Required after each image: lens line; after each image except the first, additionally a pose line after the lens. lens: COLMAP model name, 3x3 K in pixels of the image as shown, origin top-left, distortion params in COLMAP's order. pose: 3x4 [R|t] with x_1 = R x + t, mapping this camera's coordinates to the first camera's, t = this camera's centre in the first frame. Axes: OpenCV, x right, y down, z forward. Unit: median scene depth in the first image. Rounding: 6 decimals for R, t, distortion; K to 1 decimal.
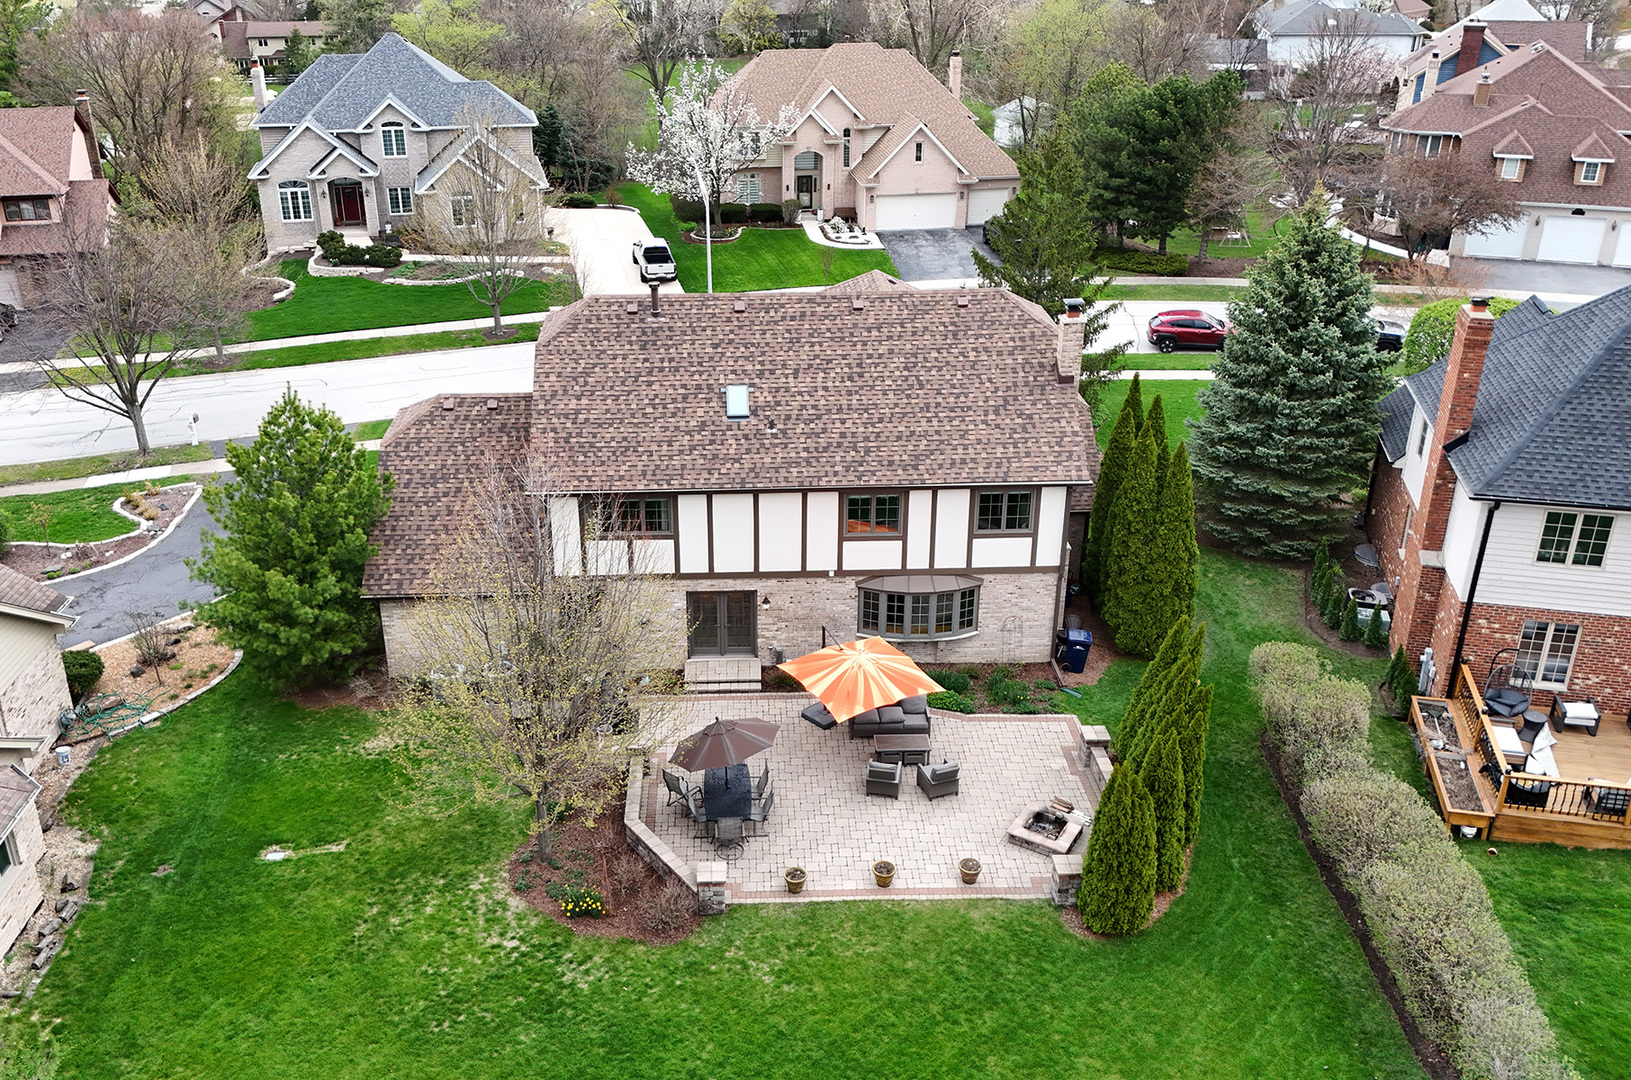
lens RADIAL K [[1416.6, 0, 718.5], [0, 1416.6, 537.6], [0, 0, 1]] dist [0.115801, -0.114587]
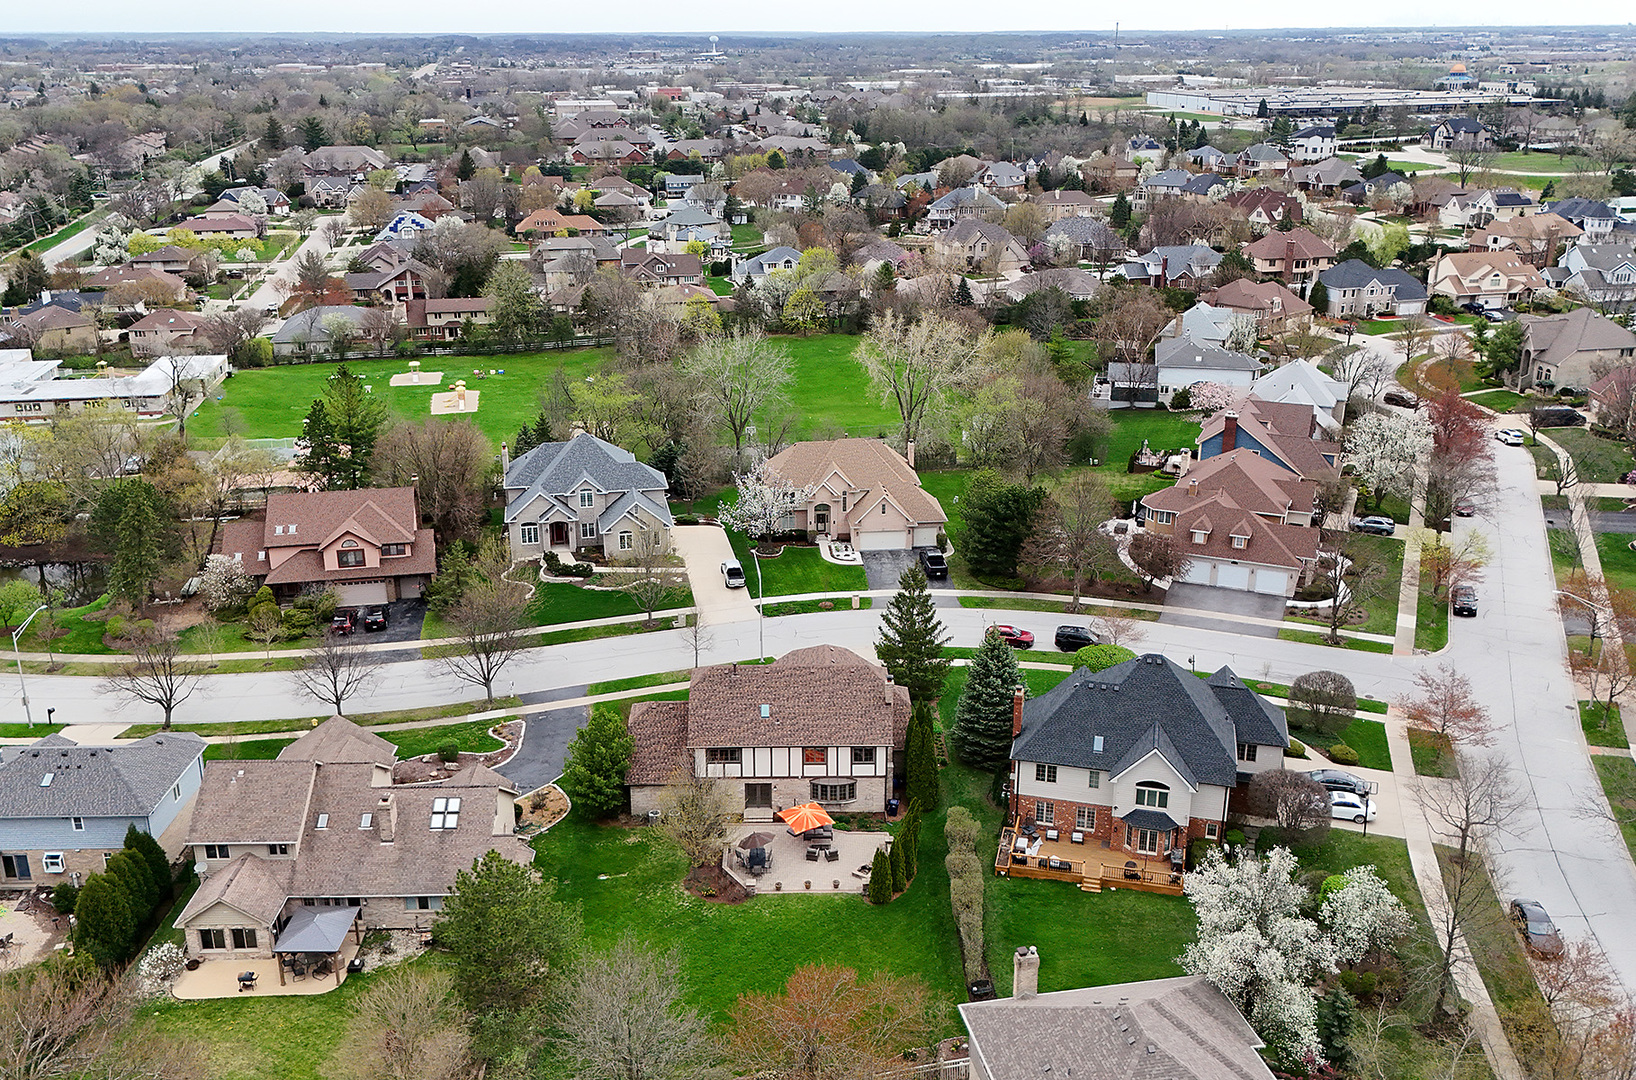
lens RADIAL K [[1379.9, 0, 775.4], [0, 1379.9, 540.8], [0, 0, 1]] dist [0.134876, 0.000170]
pose [[0.999891, 0.011377, -0.009421, 0.053452], [-0.012151, 0.996161, -0.086688, -0.189976], [0.008399, 0.086793, 0.996191, -1.623434]]
